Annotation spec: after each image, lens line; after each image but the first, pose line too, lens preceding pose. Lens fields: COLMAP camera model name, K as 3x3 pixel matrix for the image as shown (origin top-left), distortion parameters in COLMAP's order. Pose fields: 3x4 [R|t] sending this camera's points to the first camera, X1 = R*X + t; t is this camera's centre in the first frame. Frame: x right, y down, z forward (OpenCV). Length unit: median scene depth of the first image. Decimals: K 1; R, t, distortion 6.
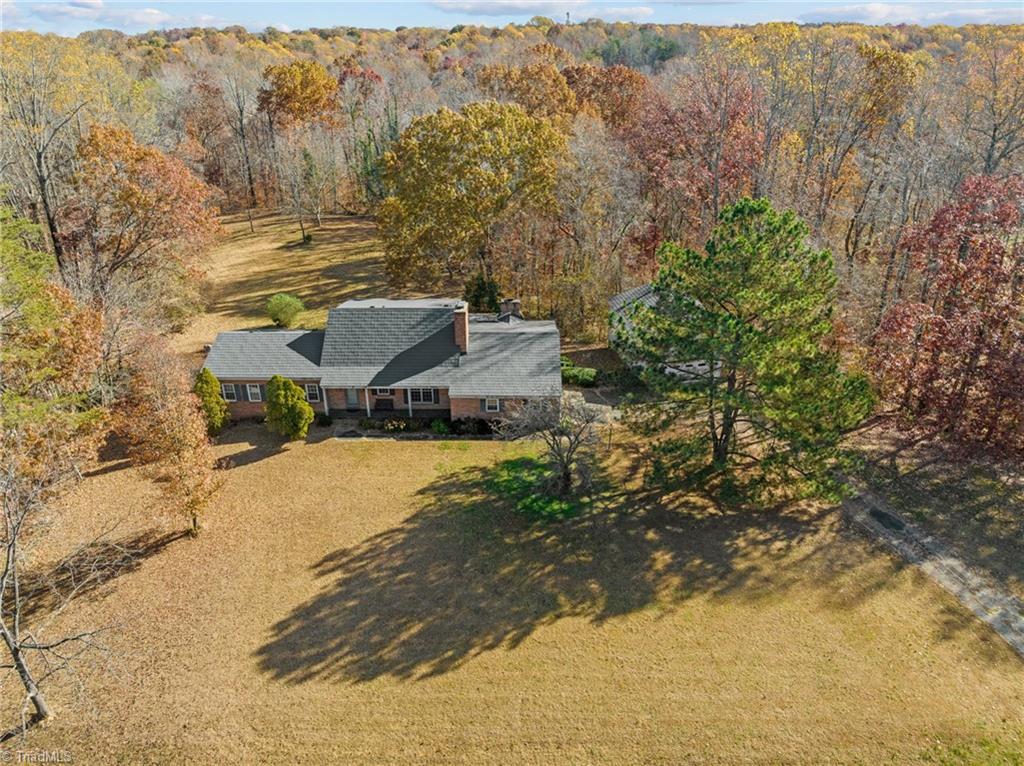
lens RADIAL K [[724.4, 0, 512.0], [0, 724.4, 383.0], [0, 0, 1]] dist [-0.066069, 0.025669]
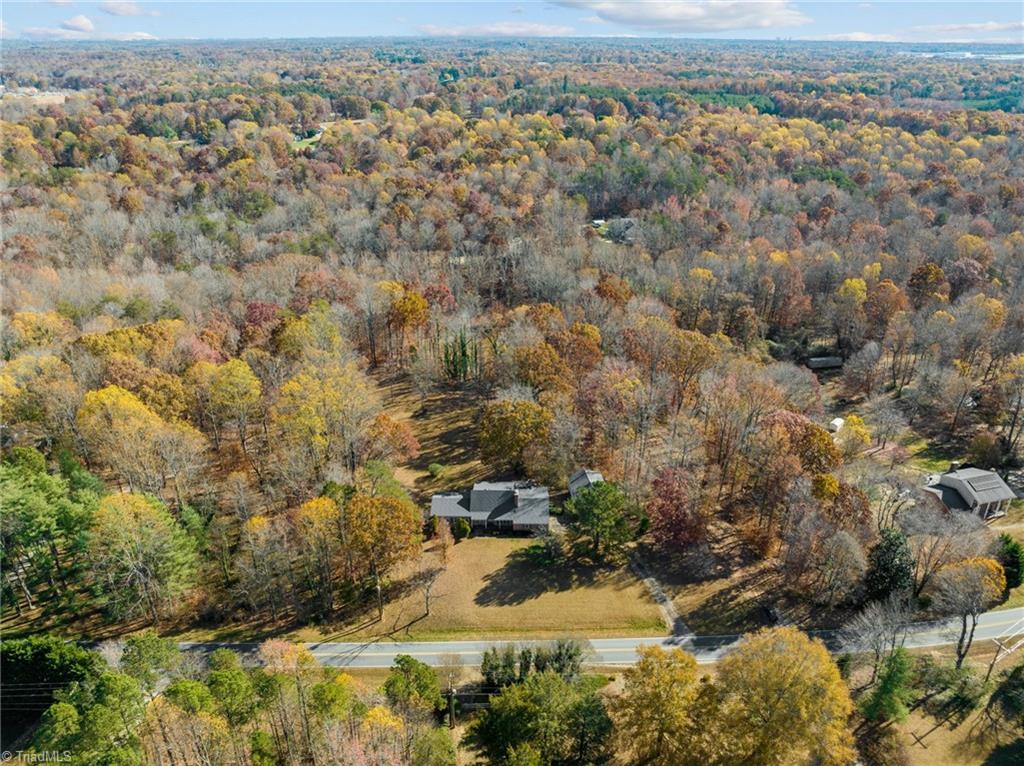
lens RADIAL K [[727.1, 0, 512.0], [0, 727.1, 383.0], [0, 0, 1]] dist [-0.036752, 0.000794]
pose [[0.999973, 0.006294, 0.003781, -0.129068], [-0.006289, 0.999979, -0.001354, -0.699746], [-0.003789, 0.001330, 0.999992, -2.558320]]
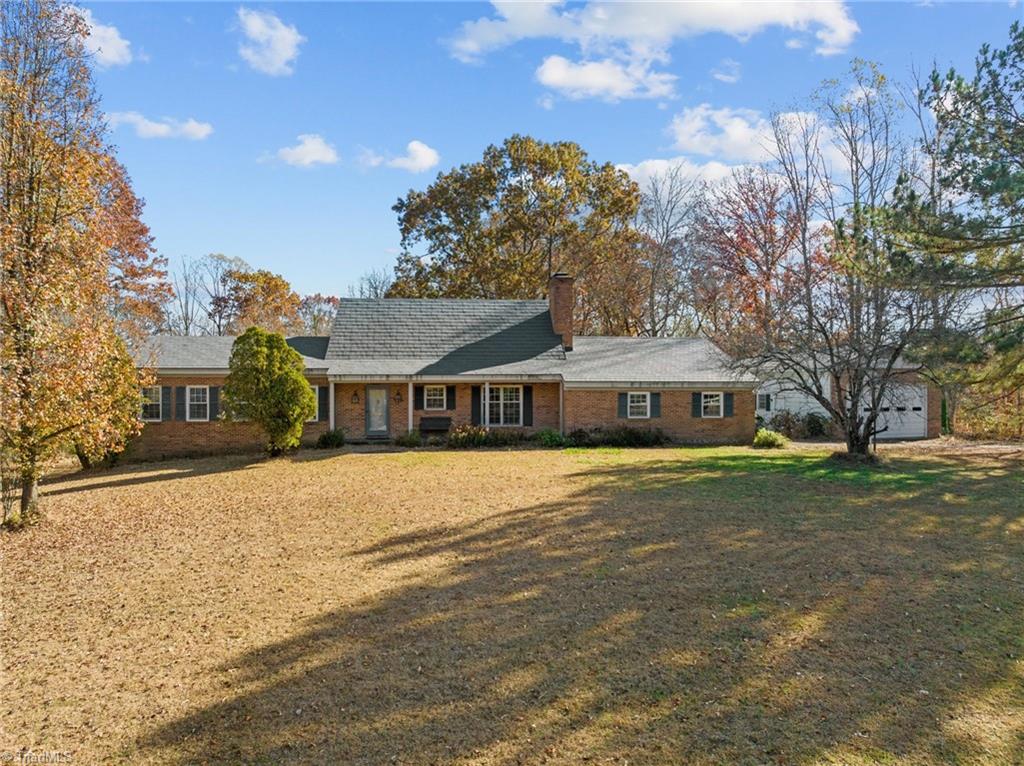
lens RADIAL K [[727.1, 0, 512.0], [0, 727.1, 383.0], [0, 0, 1]] dist [-0.036752, 0.000794]
pose [[0.994580, 0.003593, 0.103909, -0.222826], [0.042476, 0.898154, -0.437624, 0.306467], [-0.094899, 0.439666, 0.893134, 0.602072]]
